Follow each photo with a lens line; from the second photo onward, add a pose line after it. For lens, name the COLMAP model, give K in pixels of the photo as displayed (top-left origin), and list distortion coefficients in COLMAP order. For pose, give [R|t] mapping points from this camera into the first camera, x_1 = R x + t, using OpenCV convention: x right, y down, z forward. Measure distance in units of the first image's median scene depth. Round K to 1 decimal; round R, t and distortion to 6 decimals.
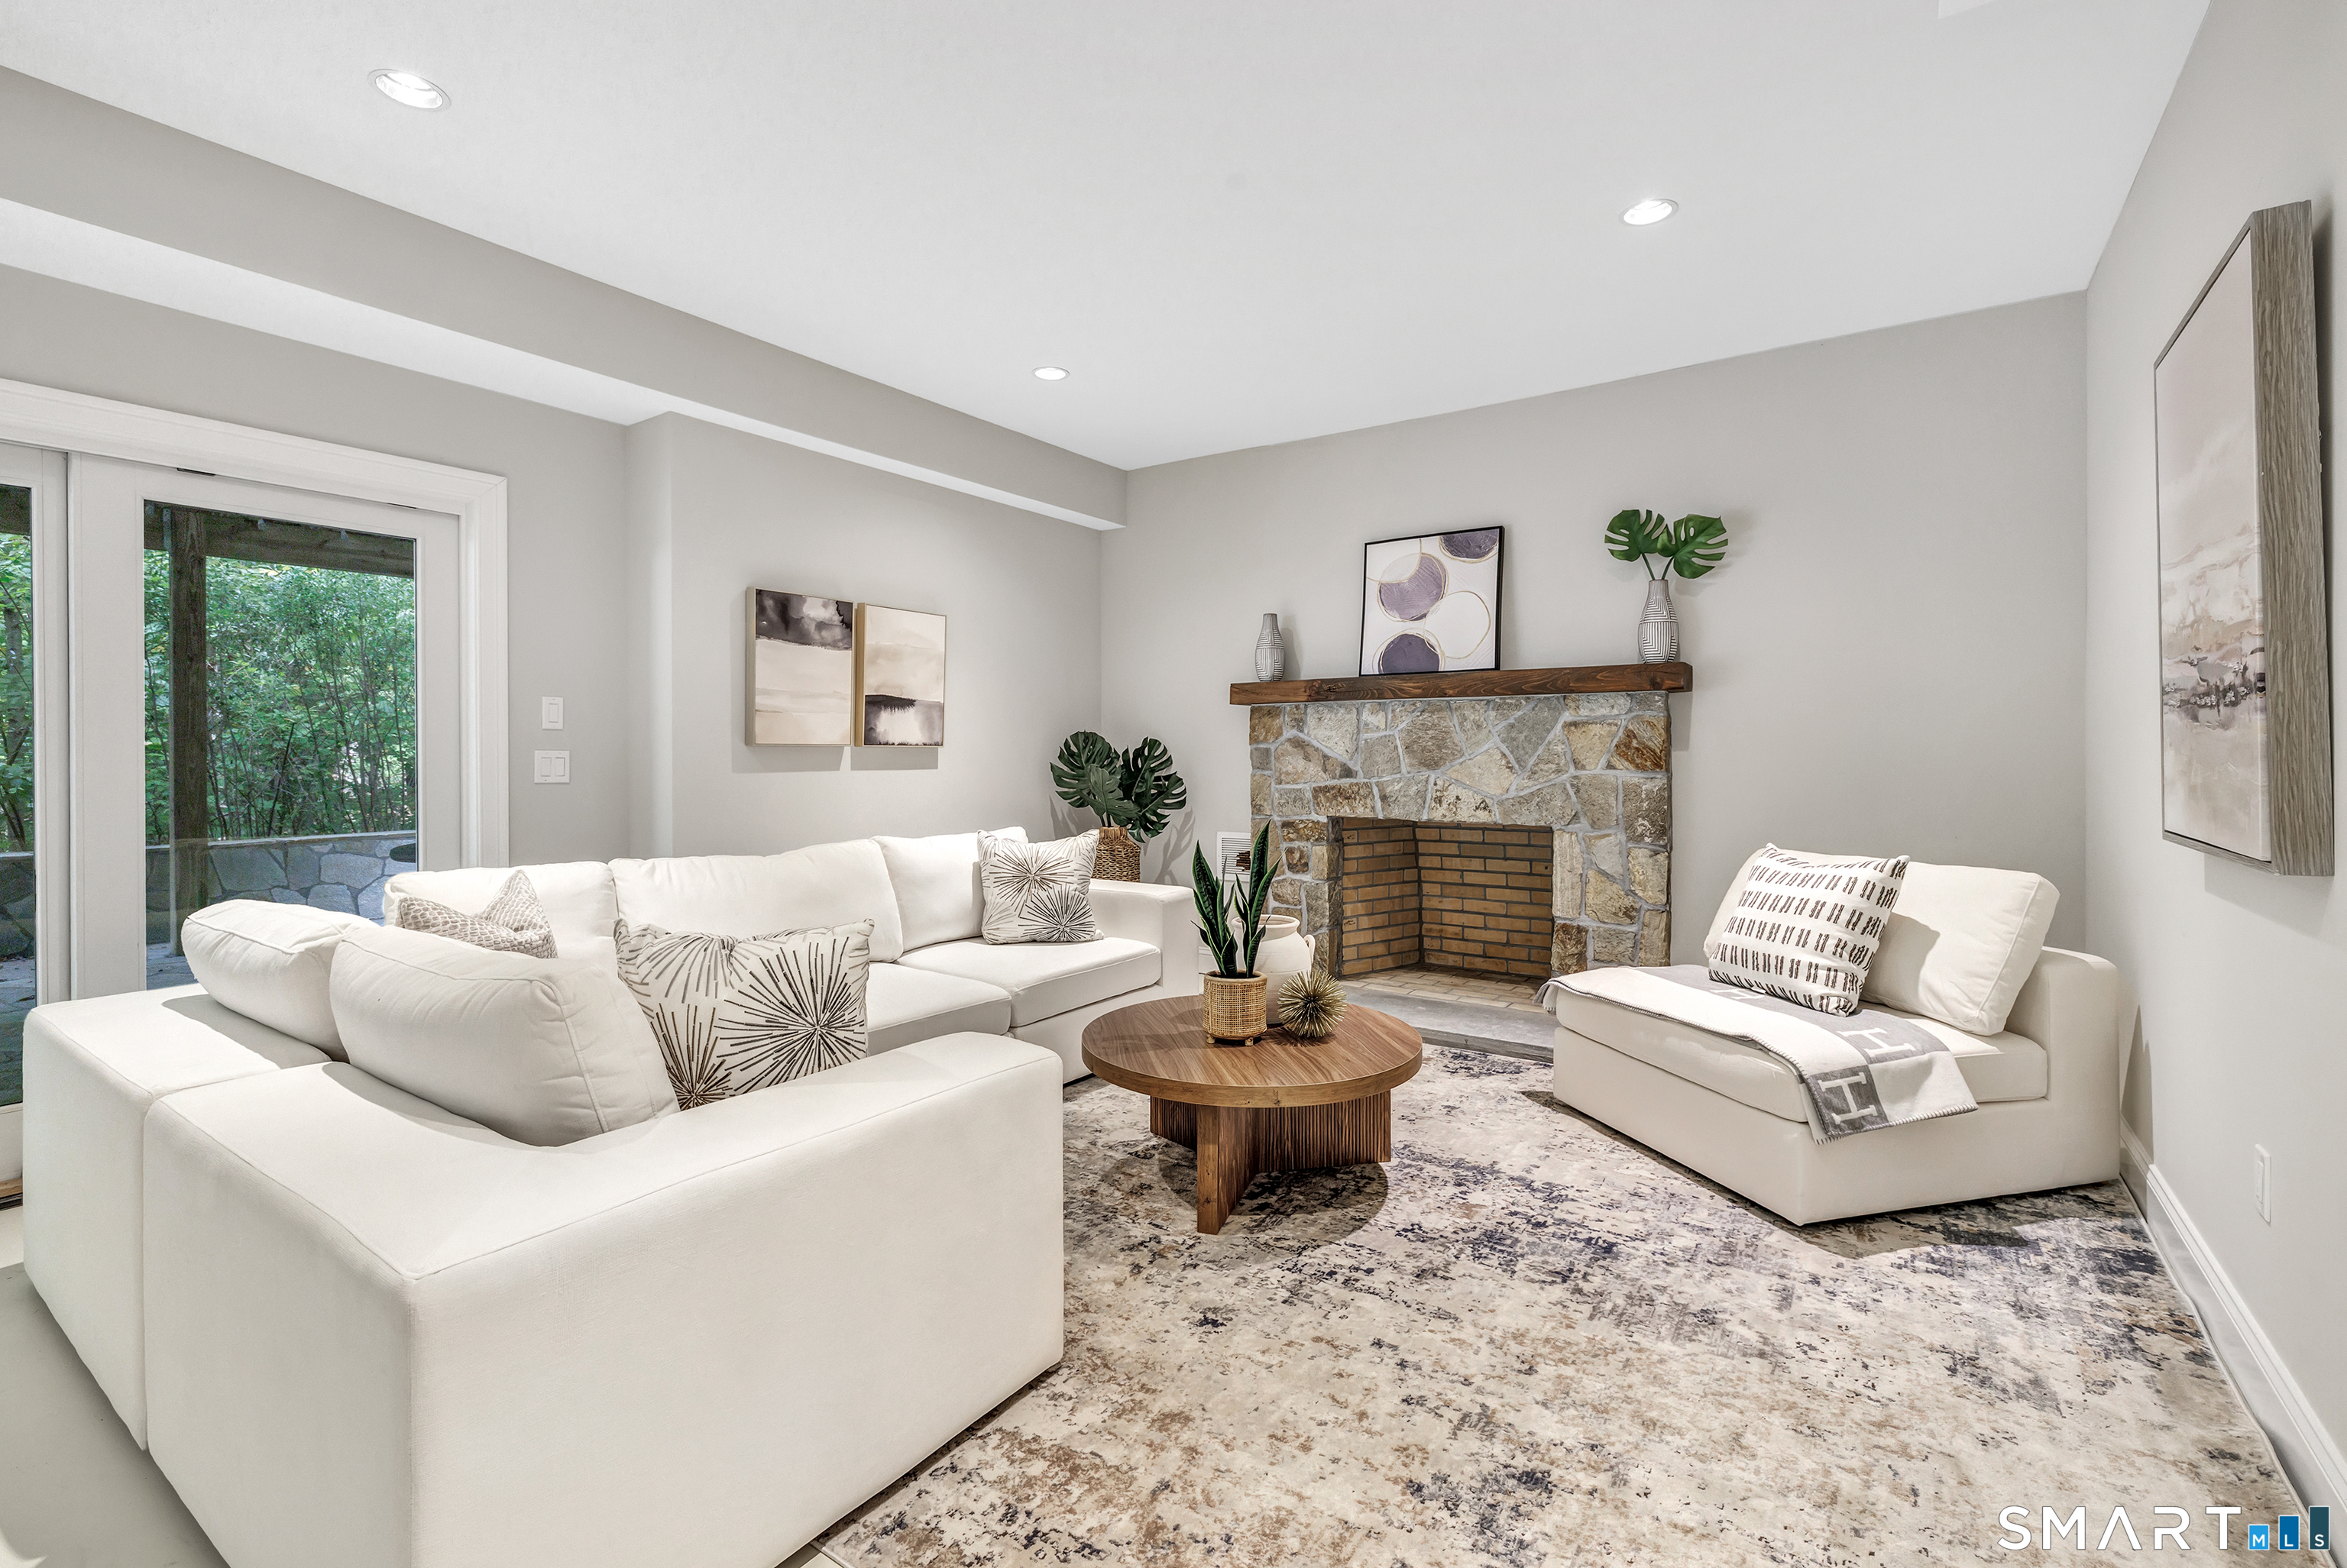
lens RADIAL K [[1042.2, 0, 1188.2], [0, 1042.2, 767.2], [0, 0, 1]] dist [0.002909, 0.000163]
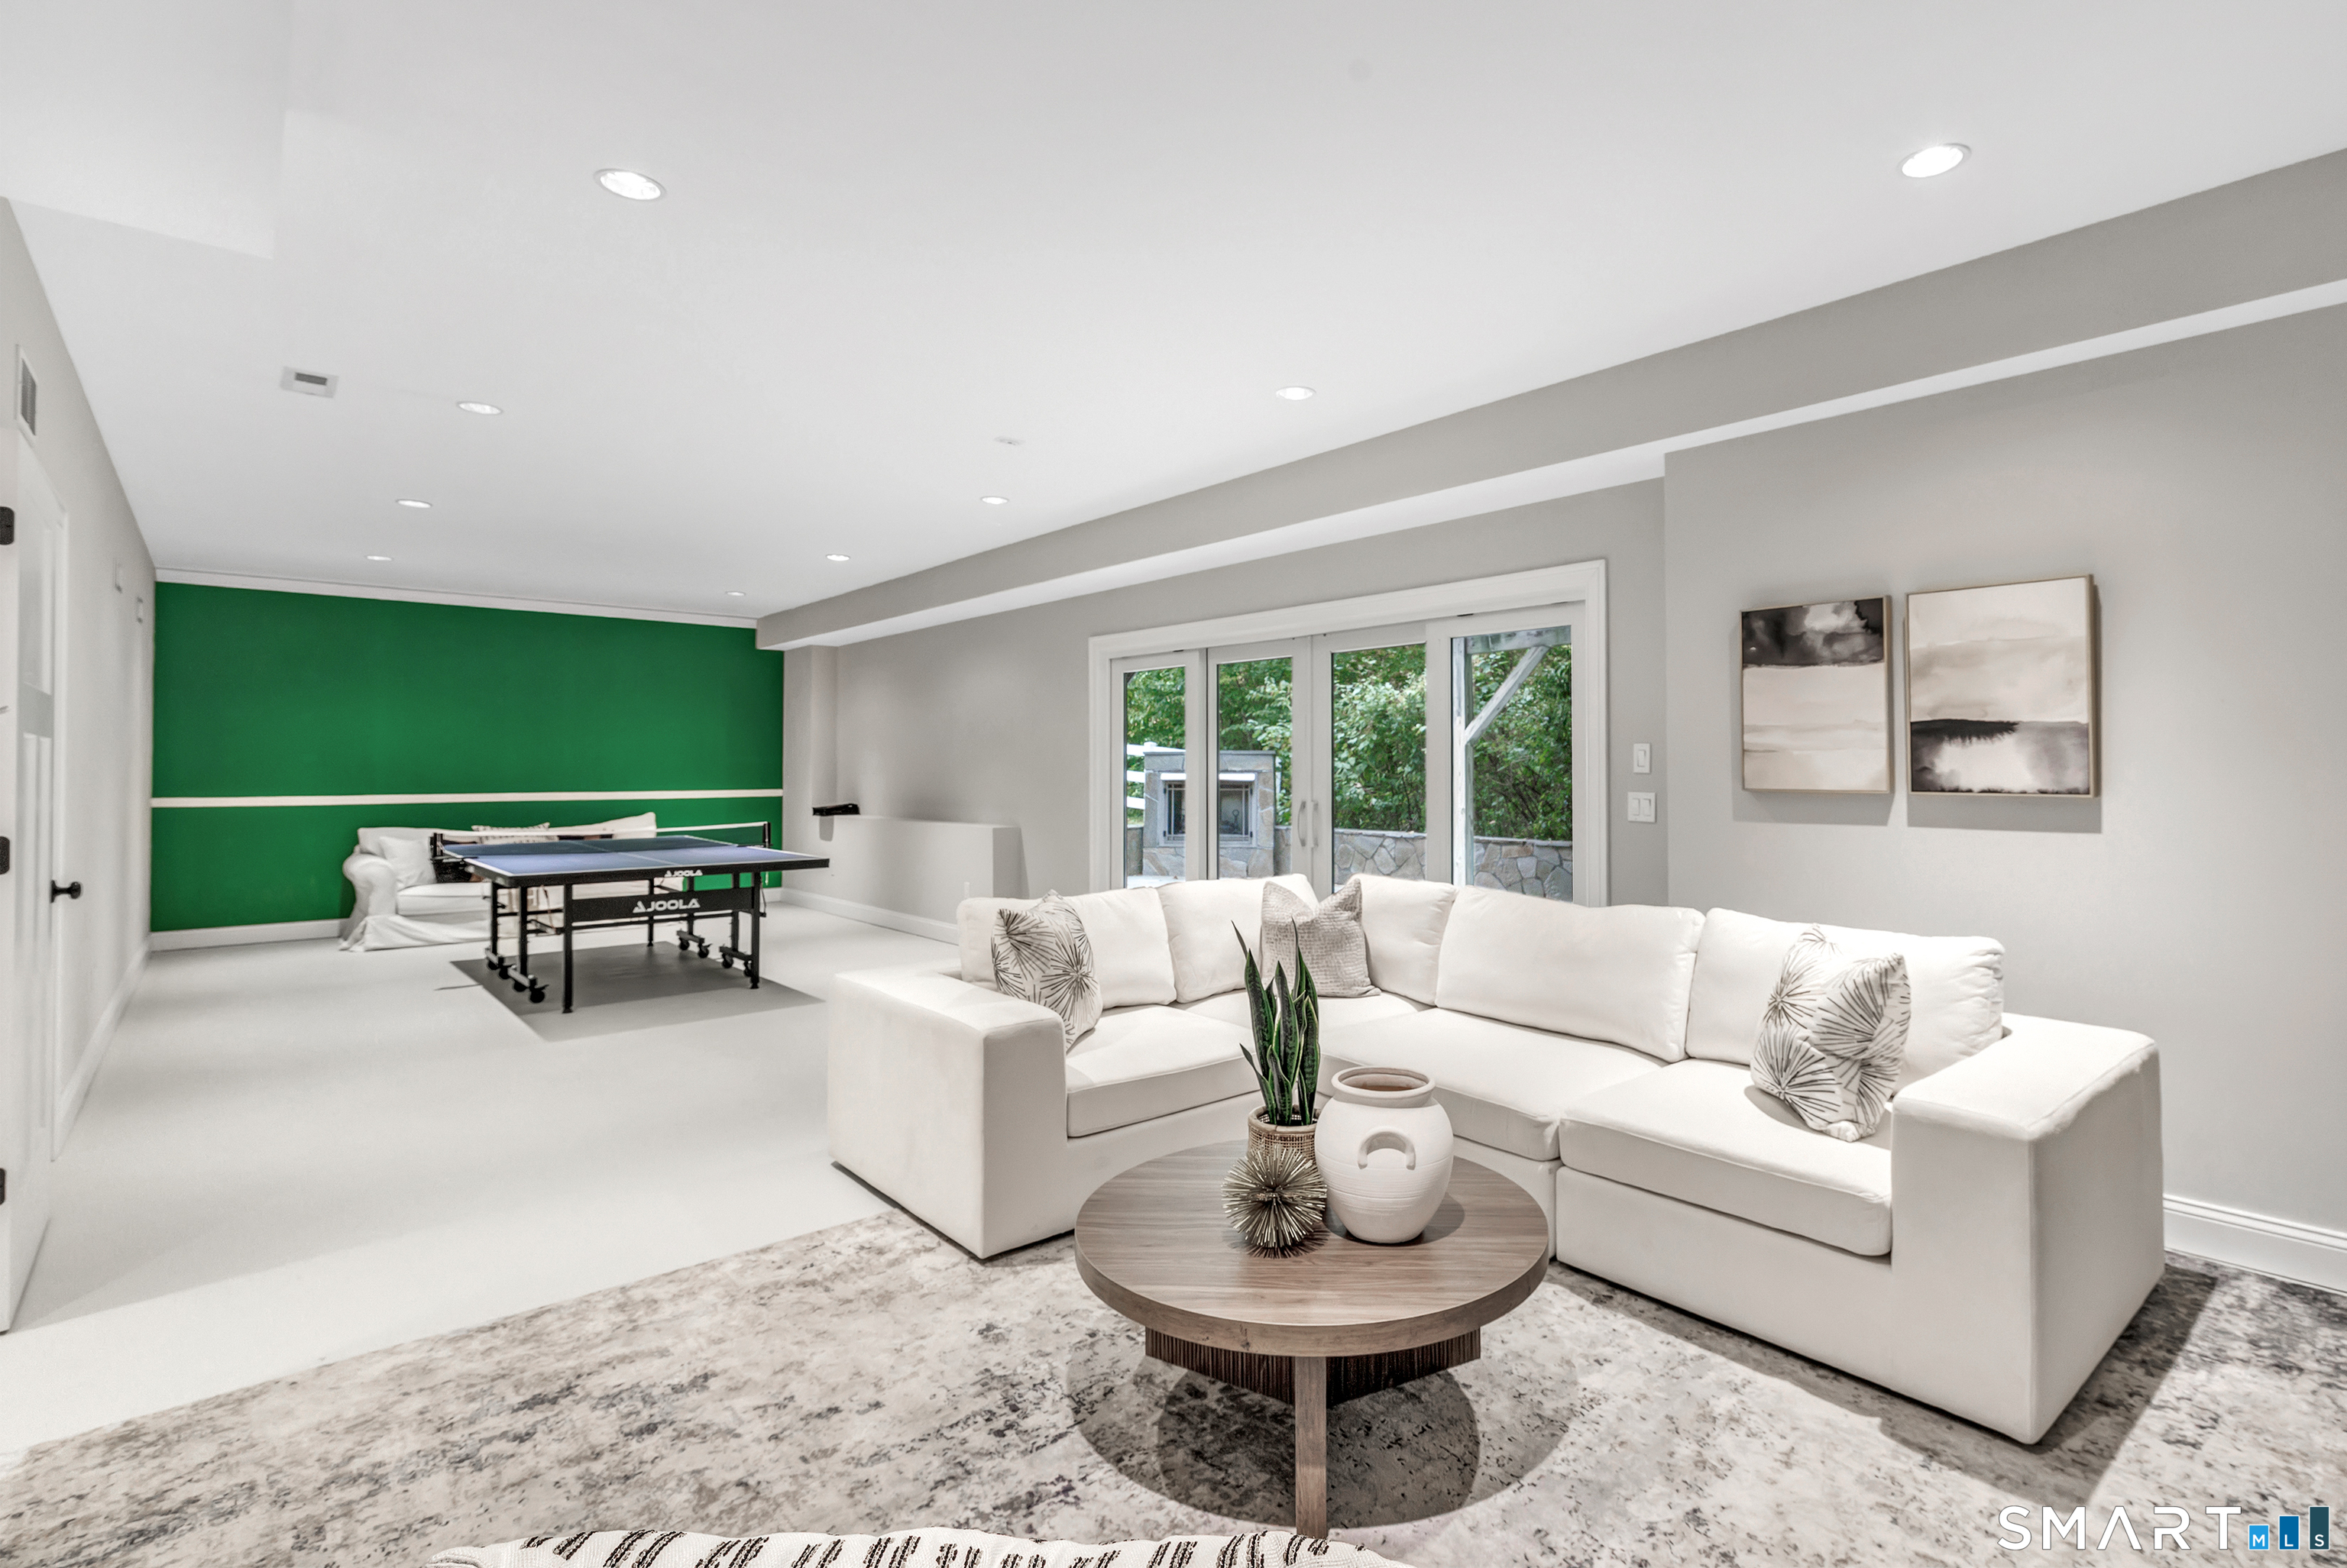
lens RADIAL K [[1042.2, 0, 1191.2], [0, 1042.2, 766.7], [0, 0, 1]] dist [0.002909, 0.000163]
pose [[-0.235689, -0.001107, -0.971828, 0.517203], [-0.011525, 0.999932, 0.001655, -0.035481], [0.971760, 0.011590, -0.235686, 0.720245]]
